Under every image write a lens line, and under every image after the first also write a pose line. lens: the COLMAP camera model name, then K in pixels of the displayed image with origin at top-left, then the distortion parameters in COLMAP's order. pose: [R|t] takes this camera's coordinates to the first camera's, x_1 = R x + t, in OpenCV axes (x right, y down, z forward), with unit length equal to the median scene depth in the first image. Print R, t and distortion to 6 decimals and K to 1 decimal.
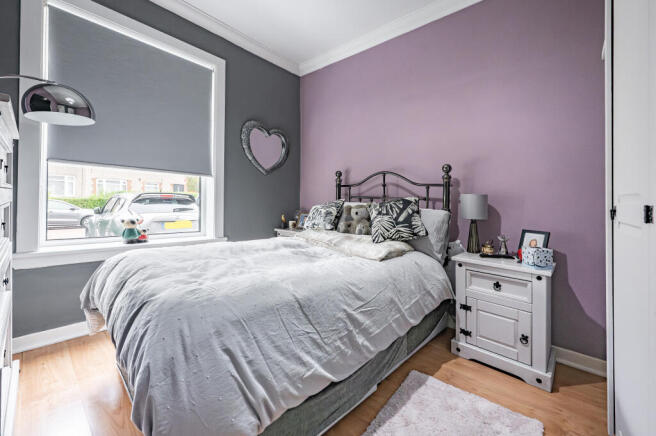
lens RADIAL K [[260.5, 0, 327.3], [0, 260.5, 197.6], [0, 0, 1]] dist [0.000221, -0.000017]
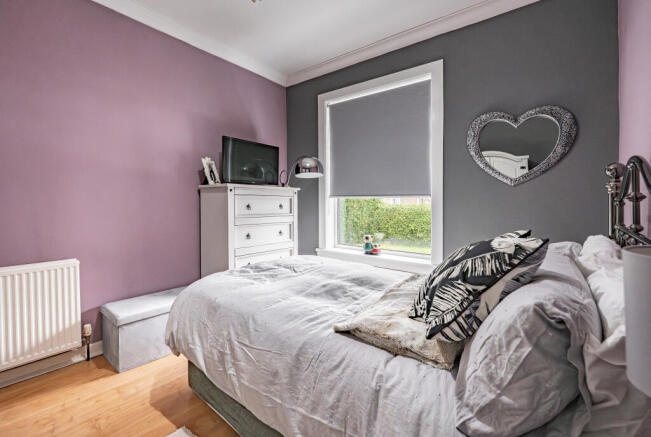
lens RADIAL K [[286.2, 0, 325.5], [0, 286.2, 218.5], [0, 0, 1]] dist [-0.001163, -0.000042]
pose [[0.061374, 0.020773, -0.997899, 0.672705], [0.008510, 0.999736, 0.021335, -0.036042], [0.998079, -0.009801, 0.061181, 0.702558]]
